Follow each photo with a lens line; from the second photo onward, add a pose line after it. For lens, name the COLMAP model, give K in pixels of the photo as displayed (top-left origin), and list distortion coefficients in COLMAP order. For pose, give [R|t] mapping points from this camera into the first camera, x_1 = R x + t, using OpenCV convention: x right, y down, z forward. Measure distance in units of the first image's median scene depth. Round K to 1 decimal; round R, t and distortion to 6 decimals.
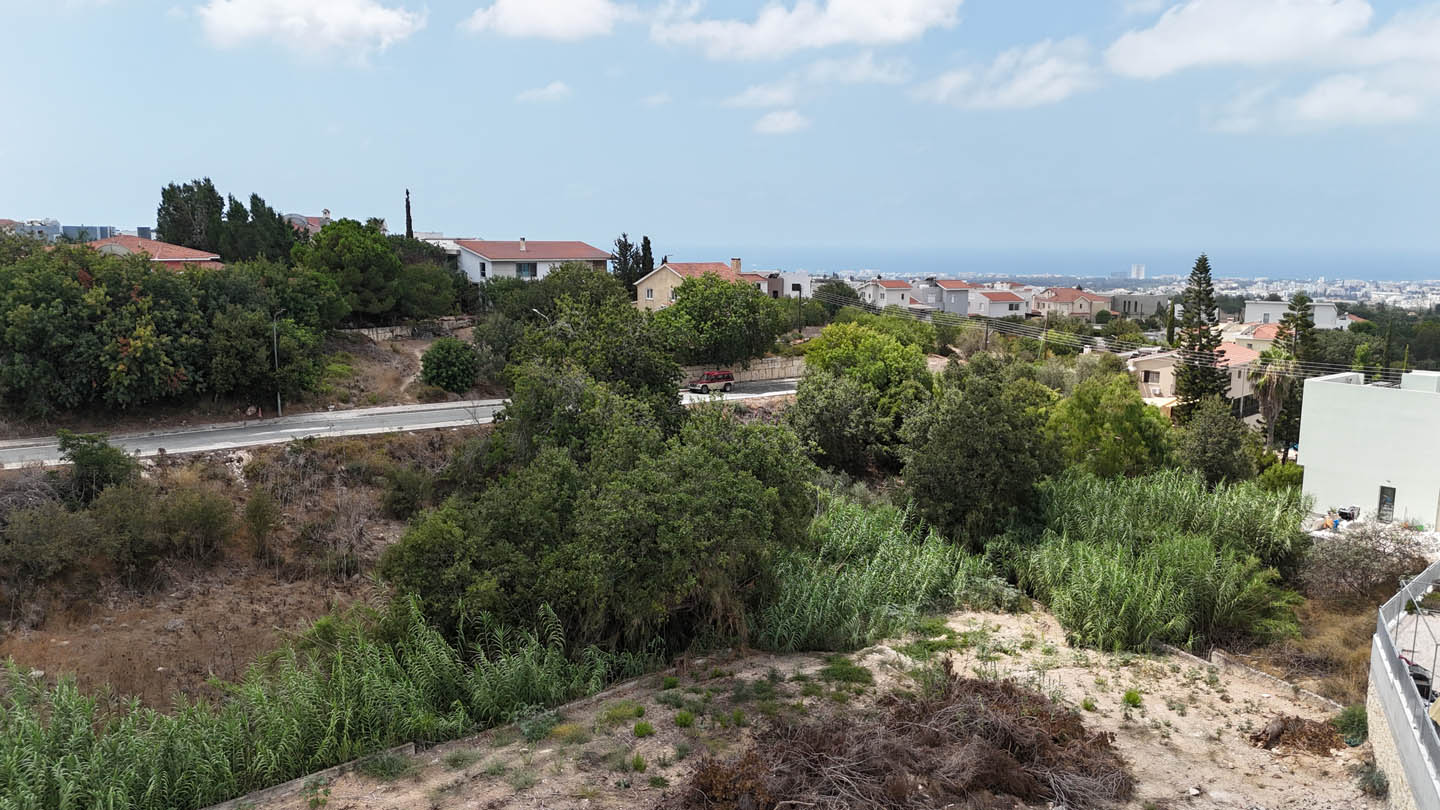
lens RADIAL K [[1060.8, 0, 722.2], [0, 1060.8, 399.7], [0, 0, 1]] dist [0.087126, -0.096871]
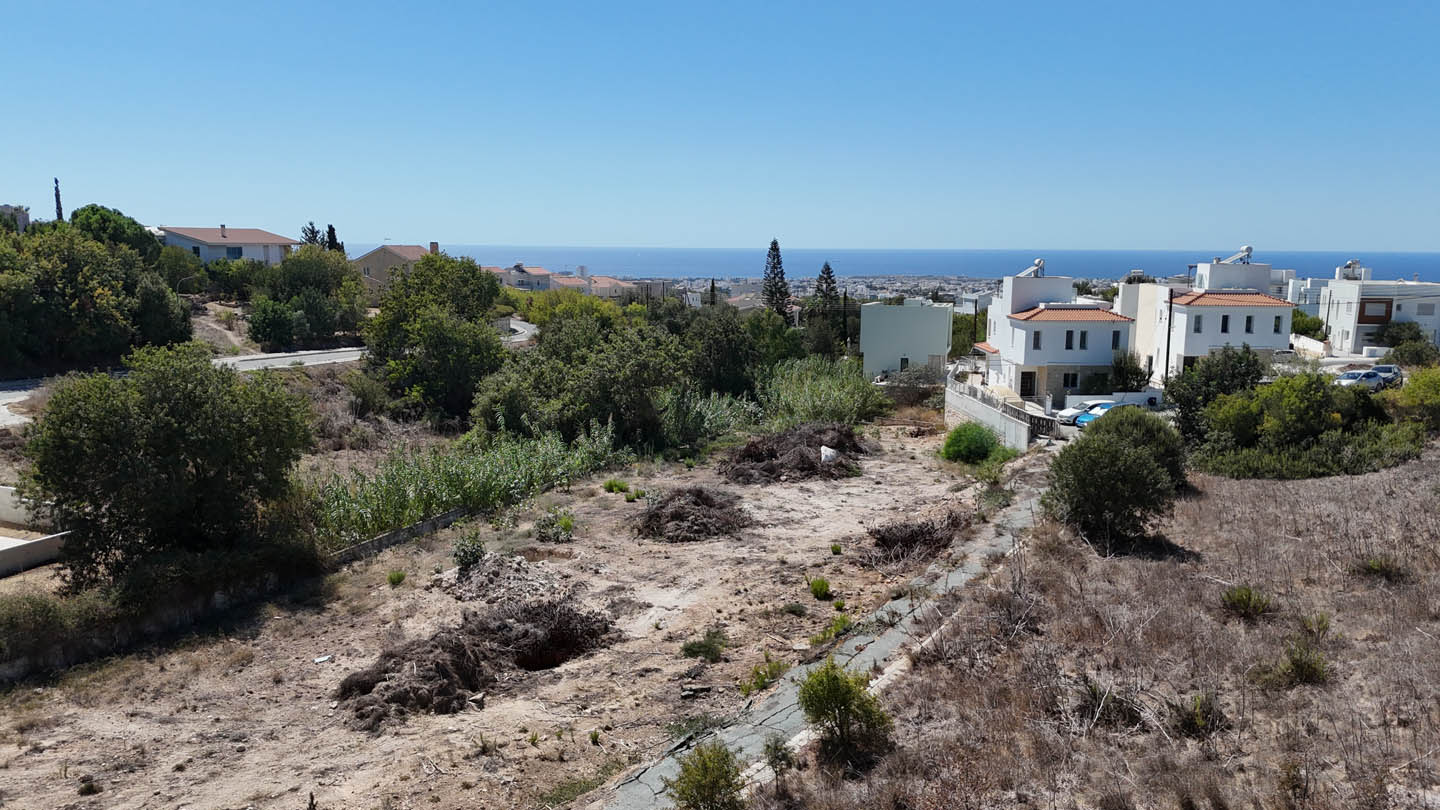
lens RADIAL K [[1060.8, 0, 729.7], [0, 1060.8, 412.5], [0, 0, 1]] dist [0.087126, -0.096871]
pose [[0.873432, -0.077320, 0.480768, -0.407163], [0.072319, 0.996961, 0.028952, 0.073080], [-0.481546, 0.009480, 0.876370, -0.355289]]
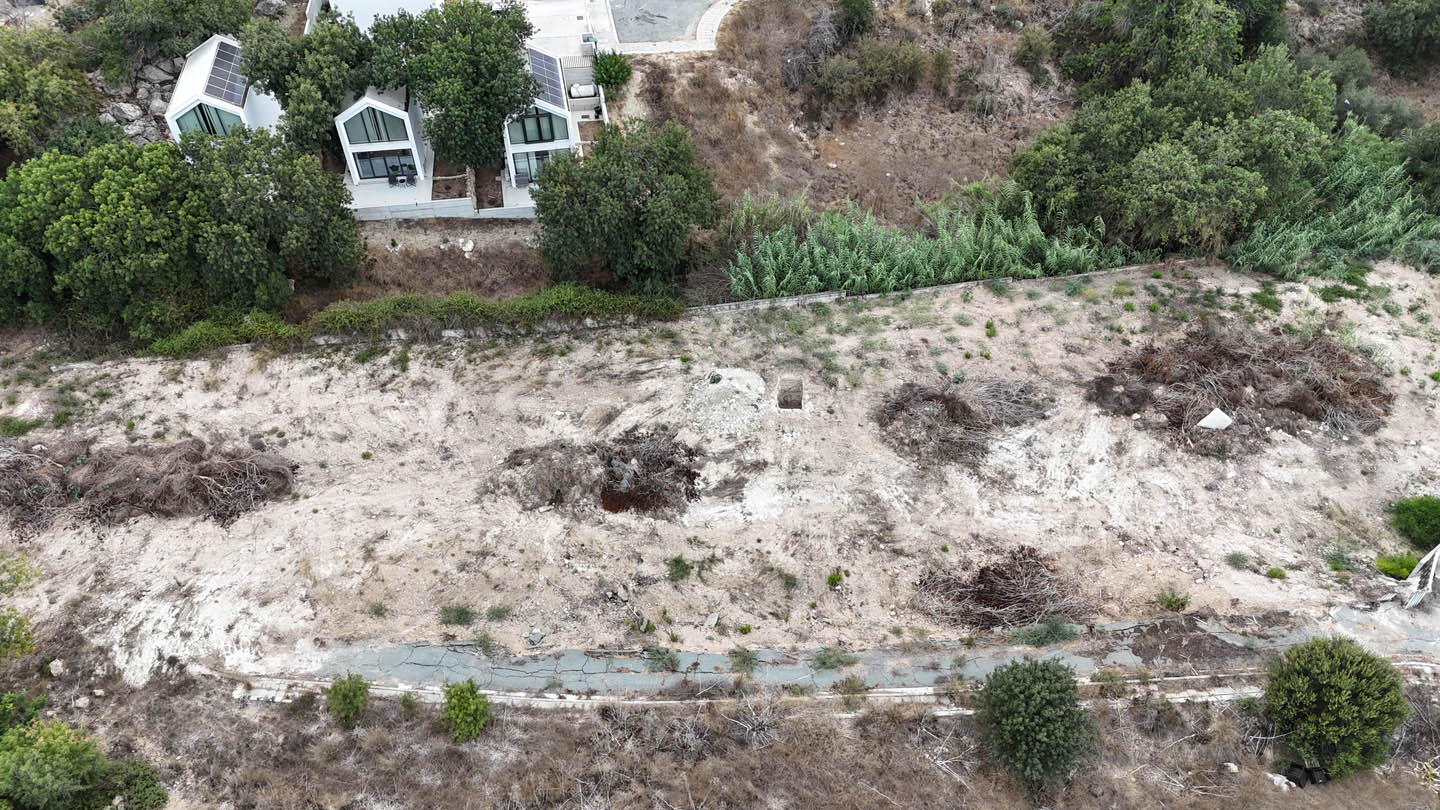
lens RADIAL K [[1060.8, 0, 717.9], [0, 1060.8, 397.4], [0, 0, 1]] dist [0.087126, -0.096871]
pose [[0.866299, 0.356297, -0.350112, 0.007726], [-0.069850, 0.780406, 0.621360, -0.304157], [0.494618, -0.513828, 0.700952, -0.341121]]
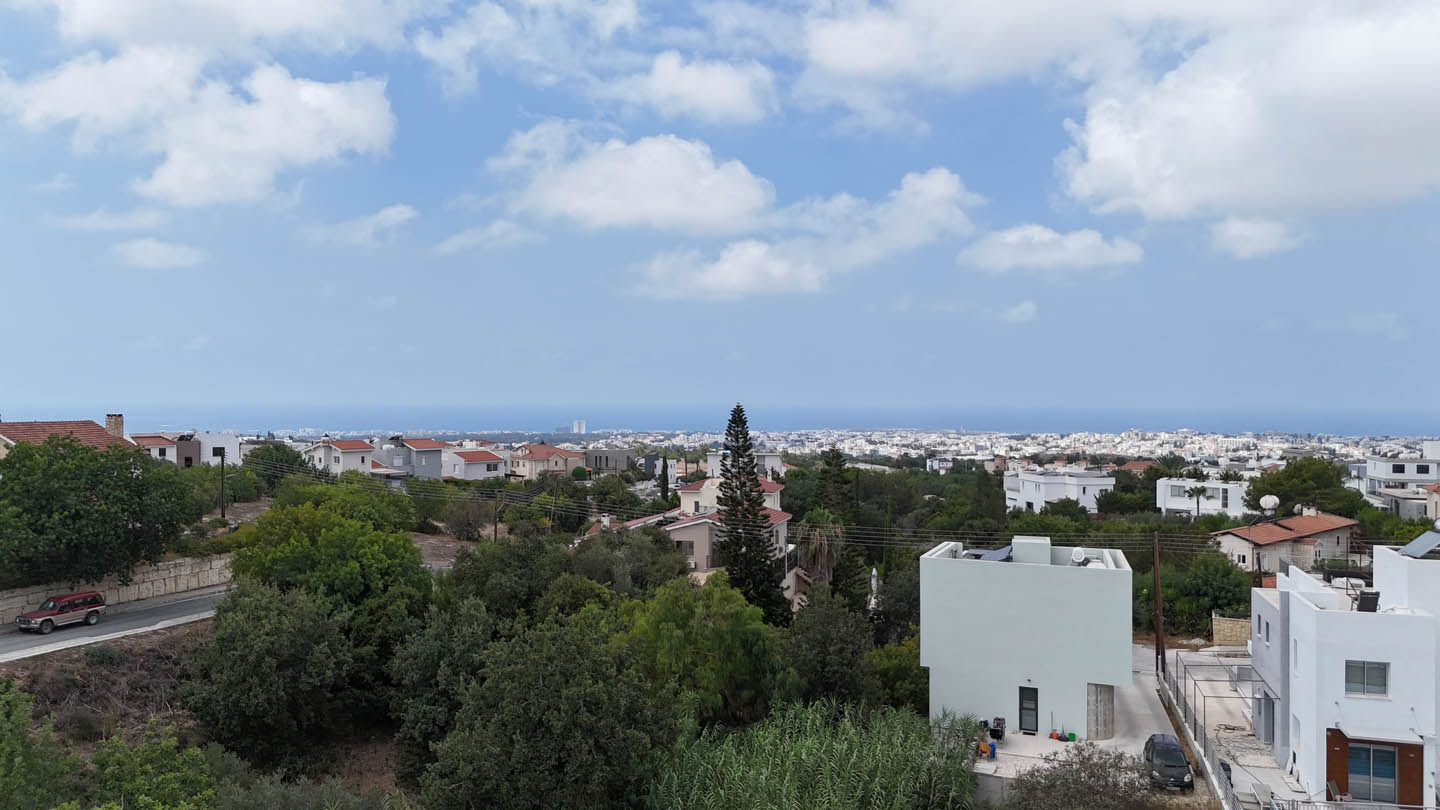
lens RADIAL K [[1060.8, 0, 729.3], [0, 1060.8, 410.4], [0, 0, 1]] dist [0.087126, -0.096871]
pose [[0.873095, -0.009558, 0.487456, 0.026765], [0.075687, 0.990344, -0.116147, -0.034724], [-0.481639, 0.138302, 0.865388, 0.287356]]
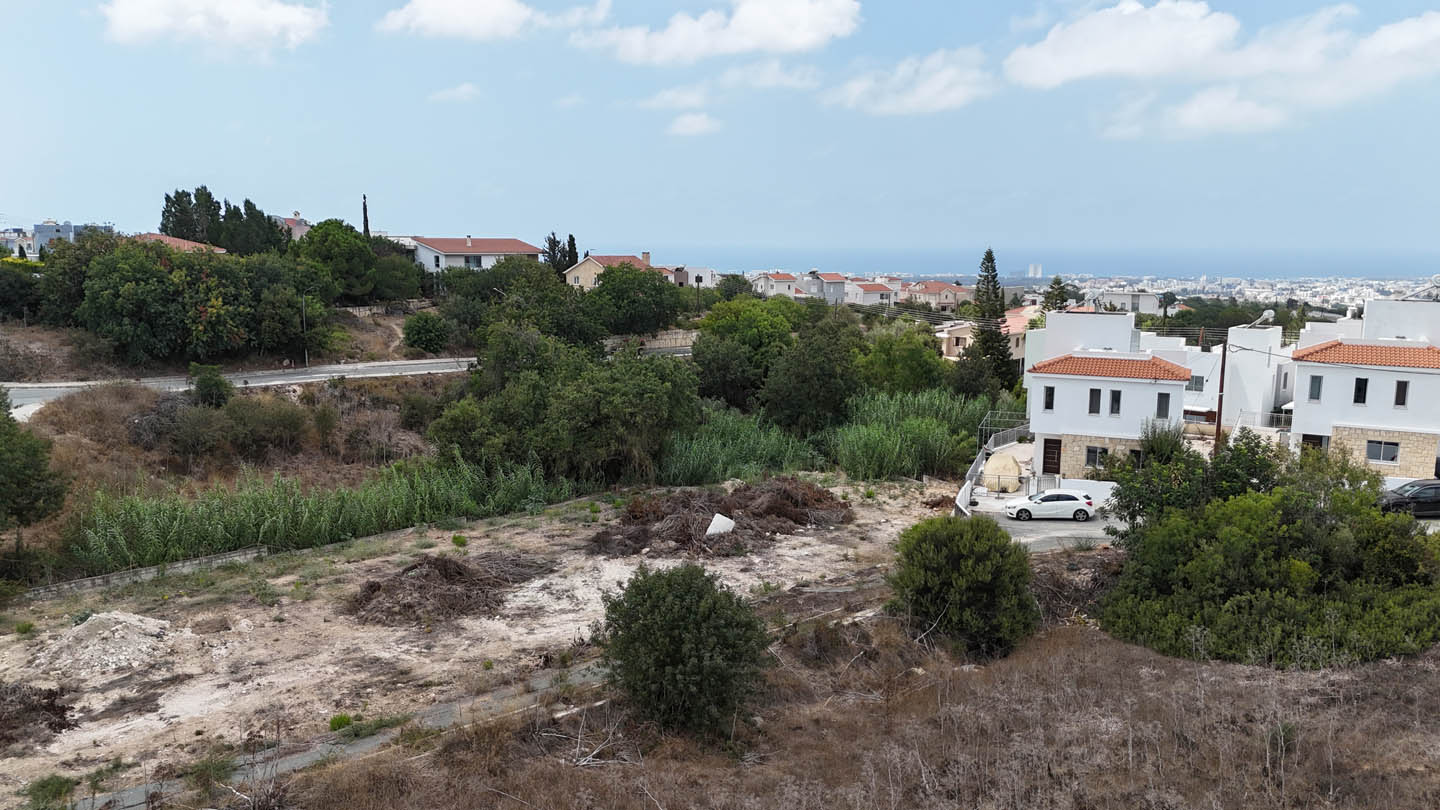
lens RADIAL K [[1060.8, 0, 724.3], [0, 1060.8, 399.5], [0, 0, 1]] dist [0.087126, -0.096871]
pose [[0.996437, -0.012259, 0.083442, -0.001952], [0.012263, 0.999925, 0.000464, 0.054696], [-0.083442, 0.000561, 0.996513, -0.341126]]
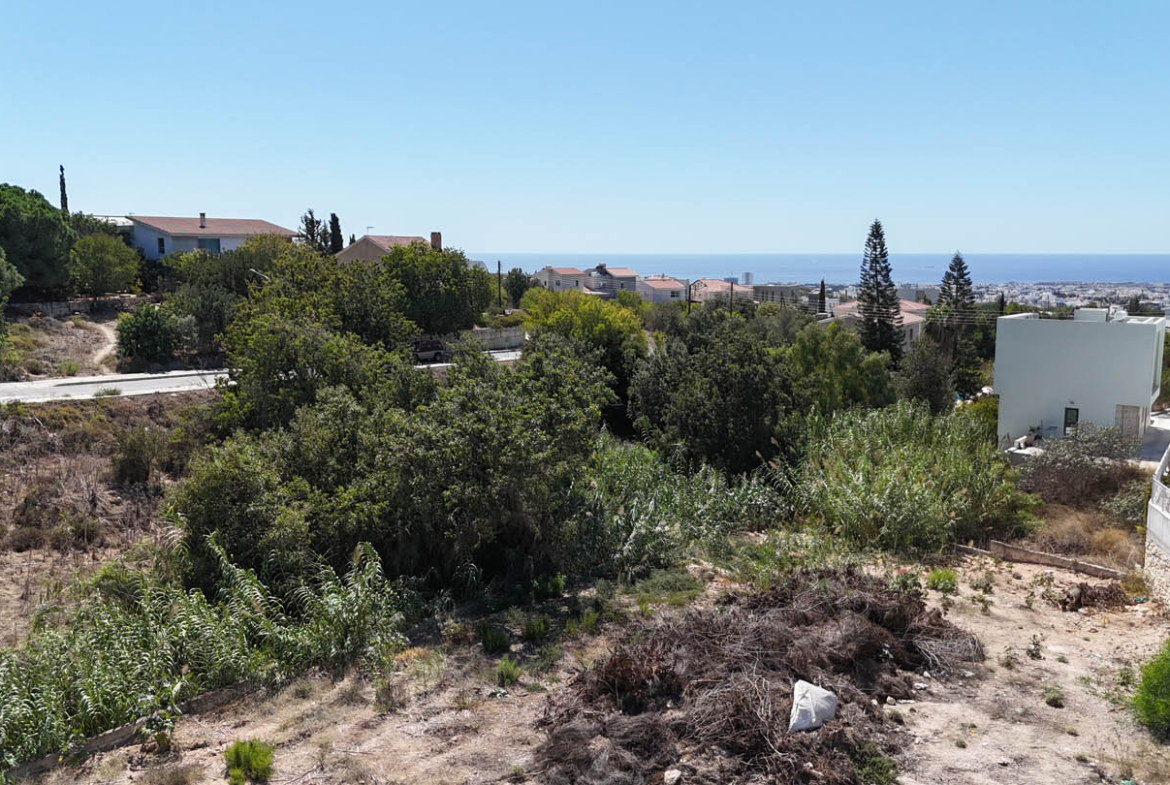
lens RADIAL K [[1033.9, 0, 588.9], [0, 1033.9, 395.5], [0, 0, 1]] dist [0.054255, -0.035234]
pose [[0.976359, -0.034233, 0.213429, -0.079034], [0.036199, 0.999330, -0.005312, 0.040124], [-0.213104, 0.012913, 0.976944, 0.031799]]
